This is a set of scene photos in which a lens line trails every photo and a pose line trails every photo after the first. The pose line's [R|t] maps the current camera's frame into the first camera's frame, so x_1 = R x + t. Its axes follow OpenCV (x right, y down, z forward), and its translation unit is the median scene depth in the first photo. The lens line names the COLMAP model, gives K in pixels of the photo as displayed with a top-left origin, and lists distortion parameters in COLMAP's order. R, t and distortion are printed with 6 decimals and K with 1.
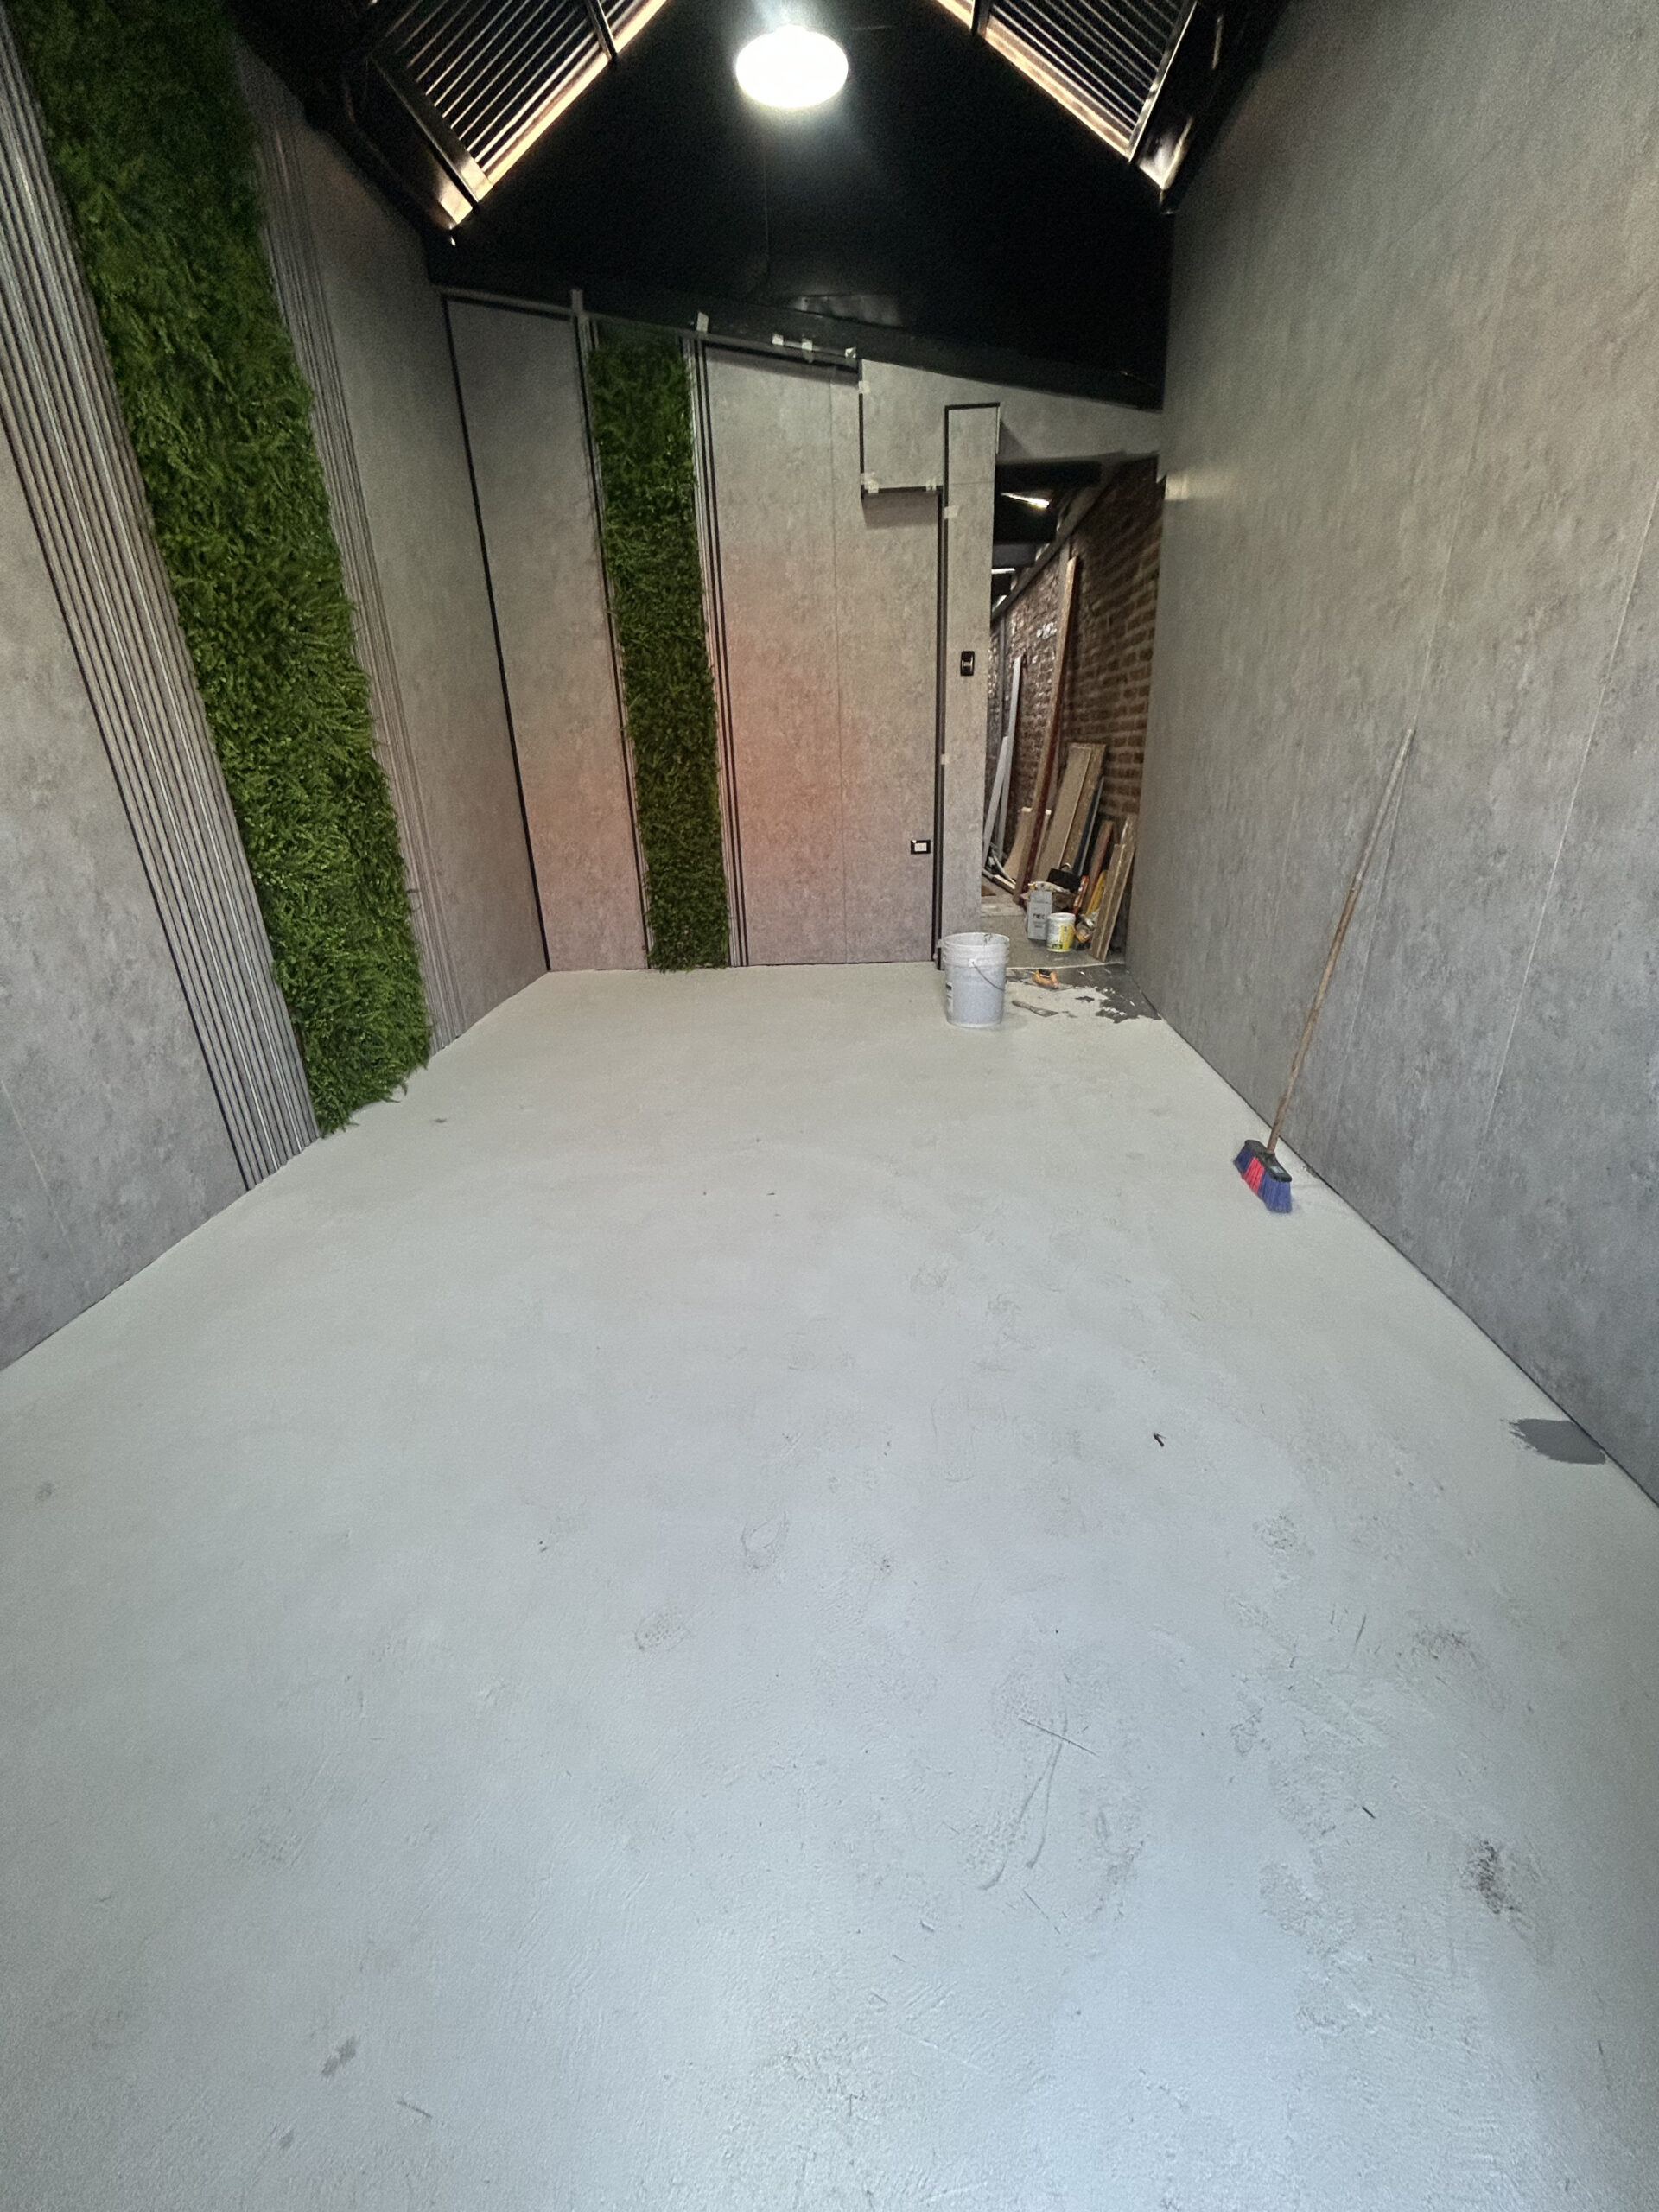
lens RADIAL K [[889.5, 0, 831.7], [0, 889.5, 1103.5], [0, 0, 1]] dist [-0.000321, 0.000357]
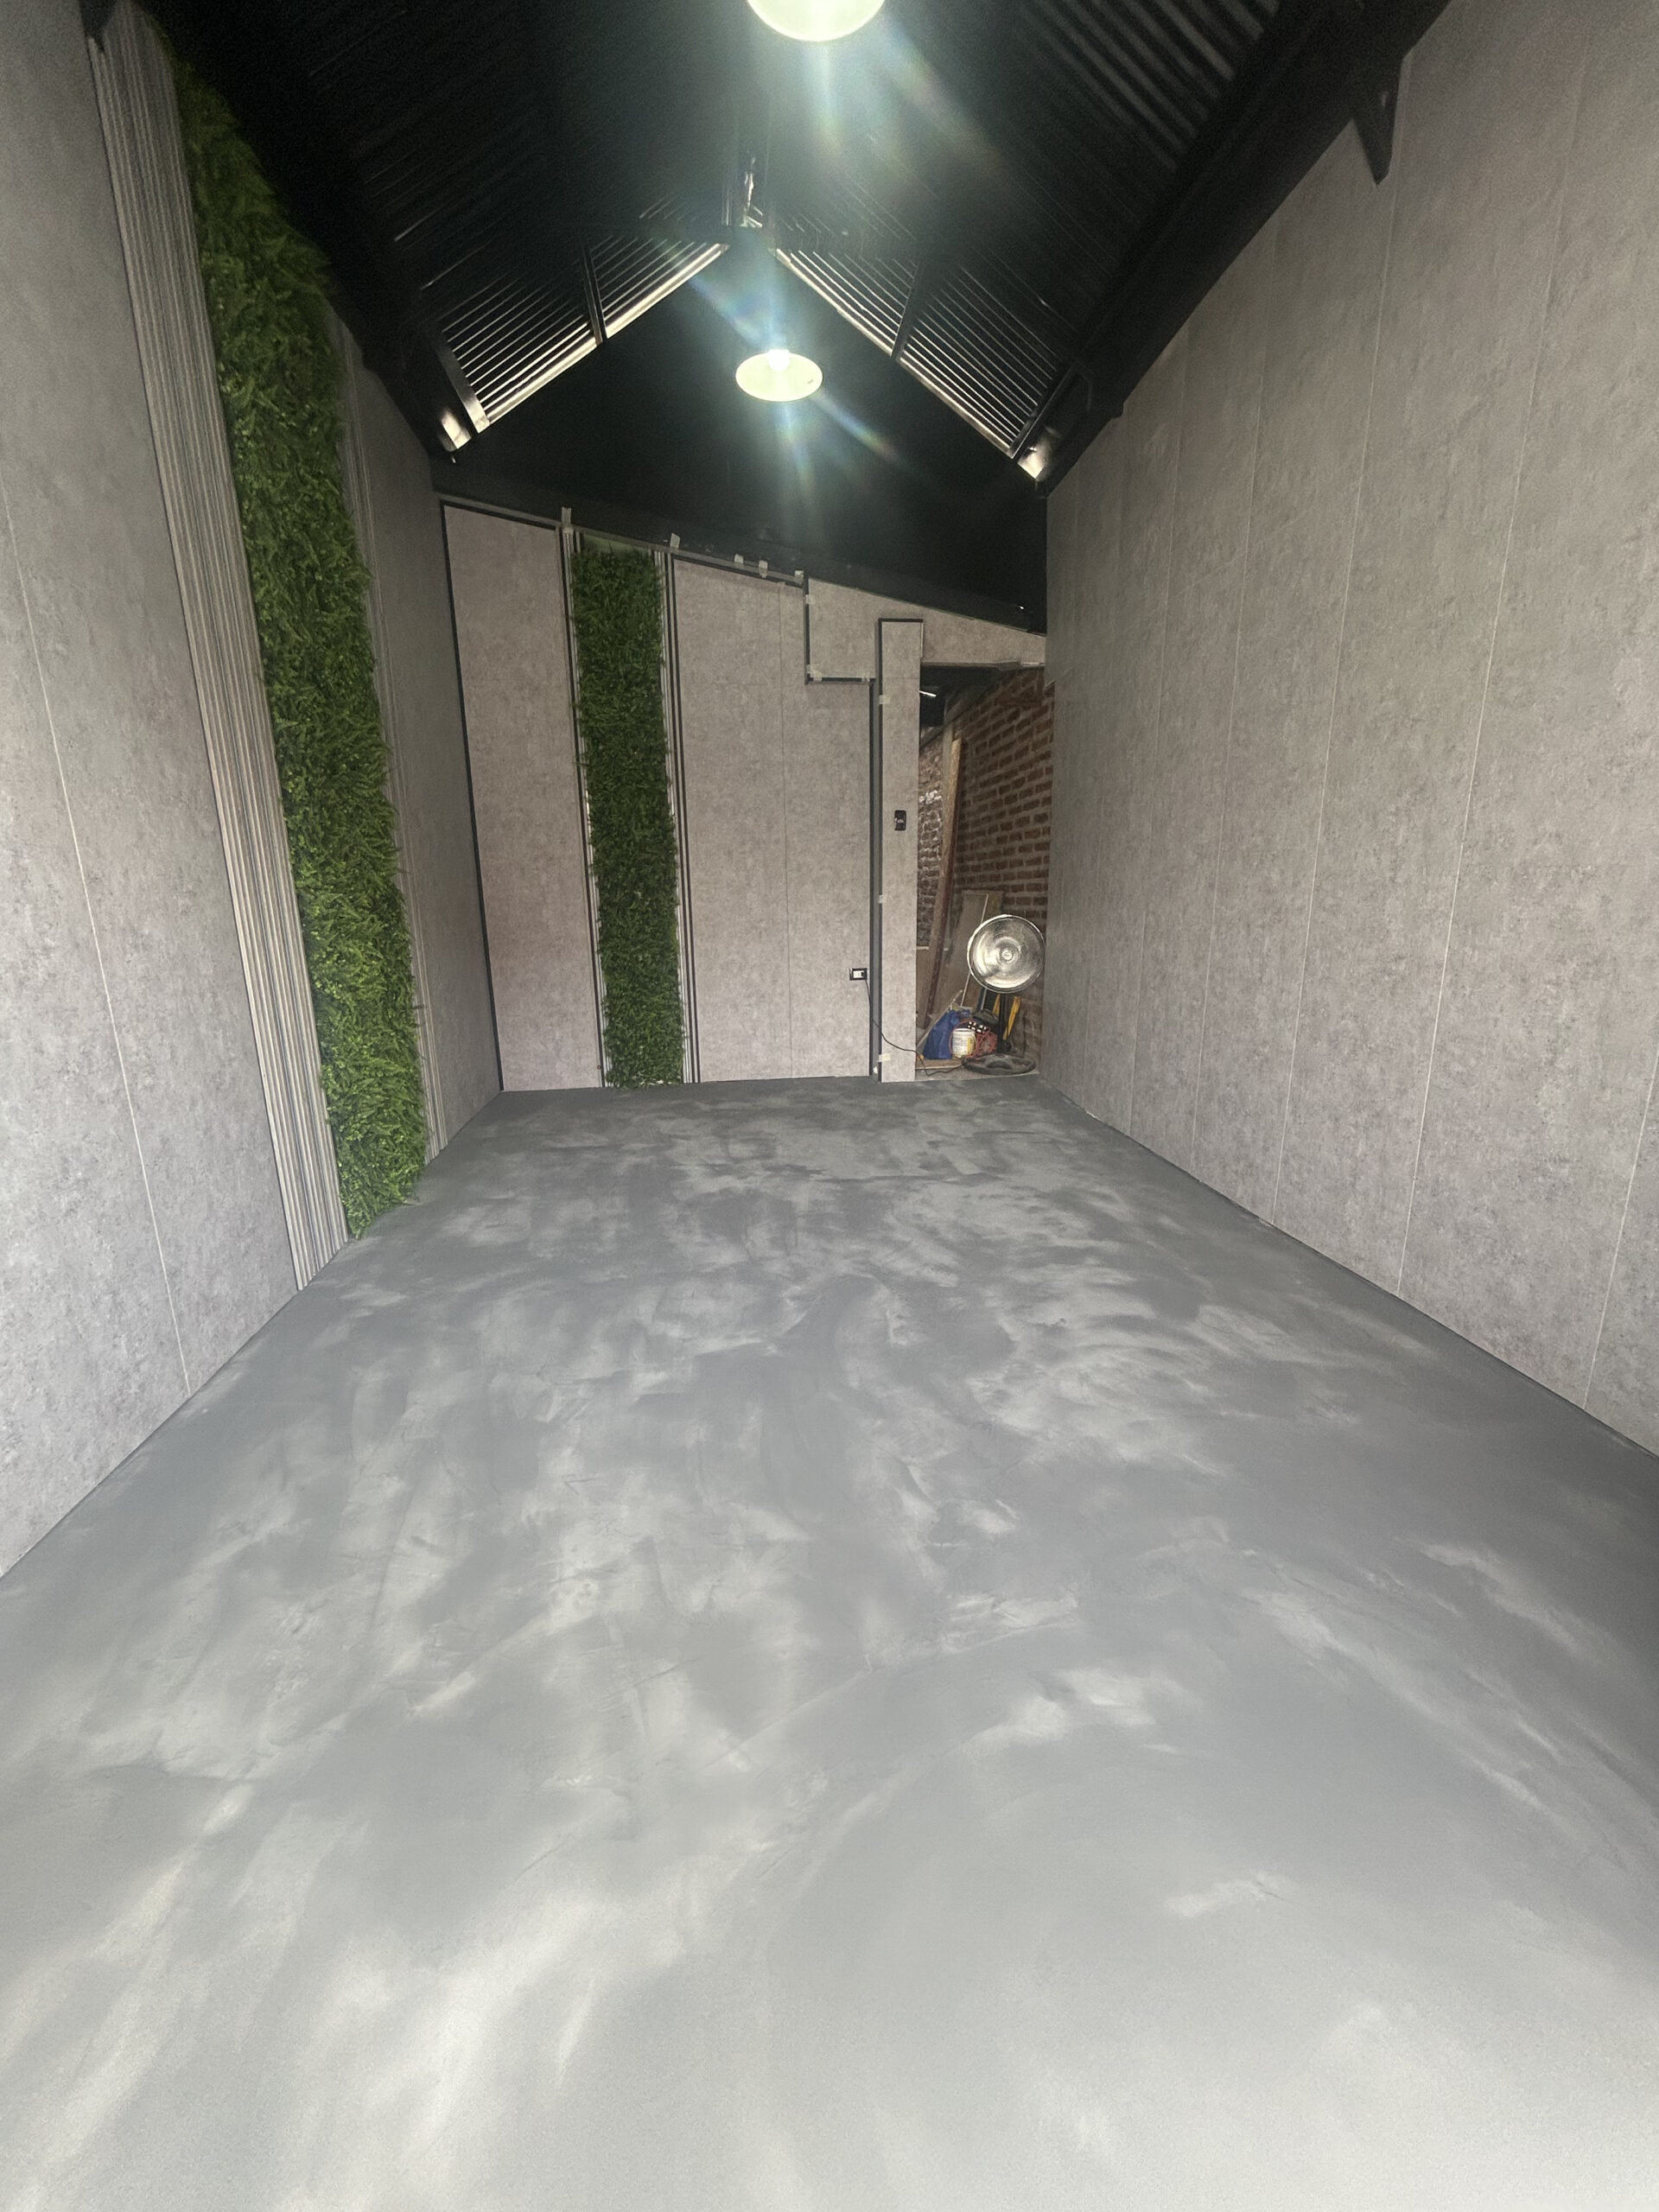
lens RADIAL K [[891.6, 0, 834.3], [0, 891.6, 1102.7], [0, 0, 1]] dist [-0.001178, -0.000025]
pose [[0.985325, -0.021473, 0.169331, -0.149914], [0.047337, 0.987518, -0.150225, 0.044702], [-0.163992, 0.156037, 0.974043, -0.068351]]
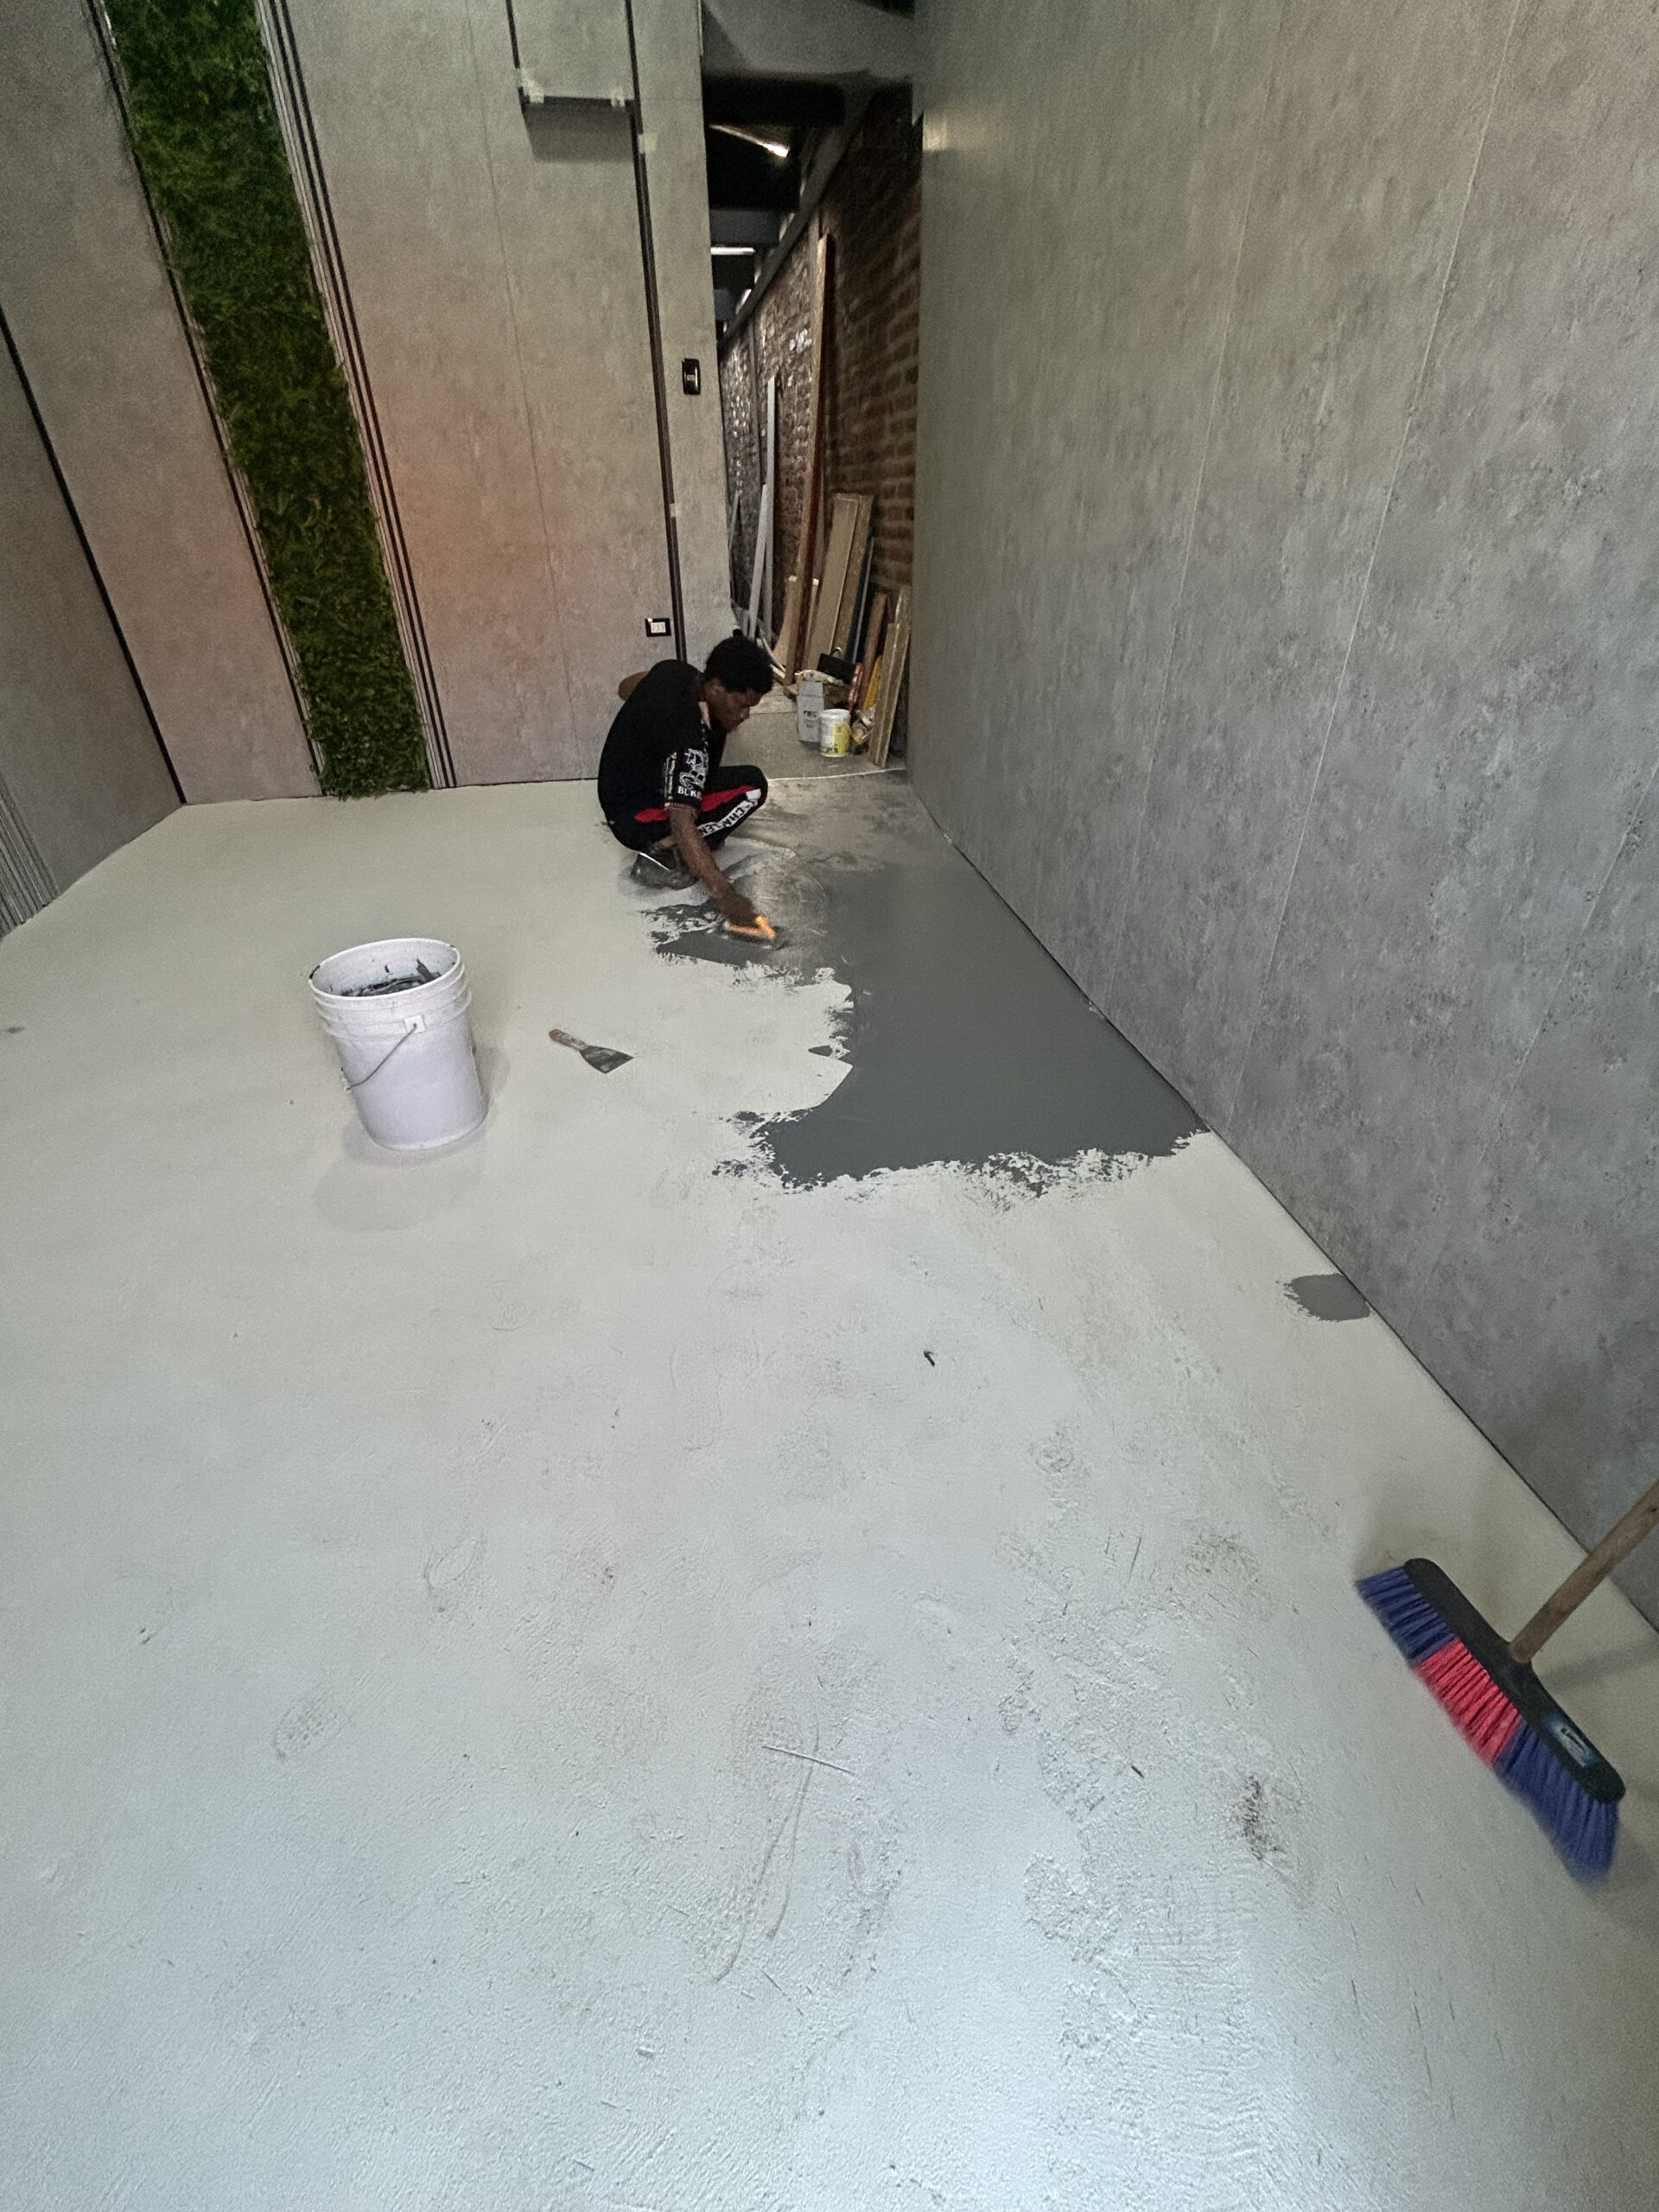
lens RADIAL K [[960.7, 0, 829.5], [0, 960.7, 1106.0], [0, 0, 1]] dist [-0.010576, 0.005092]
pose [[0.975079, -0.101028, 0.197522, 0.043943], [0.063175, 0.979881, 0.189320, -0.020131], [-0.212674, -0.172124, 0.961844, 0.062570]]
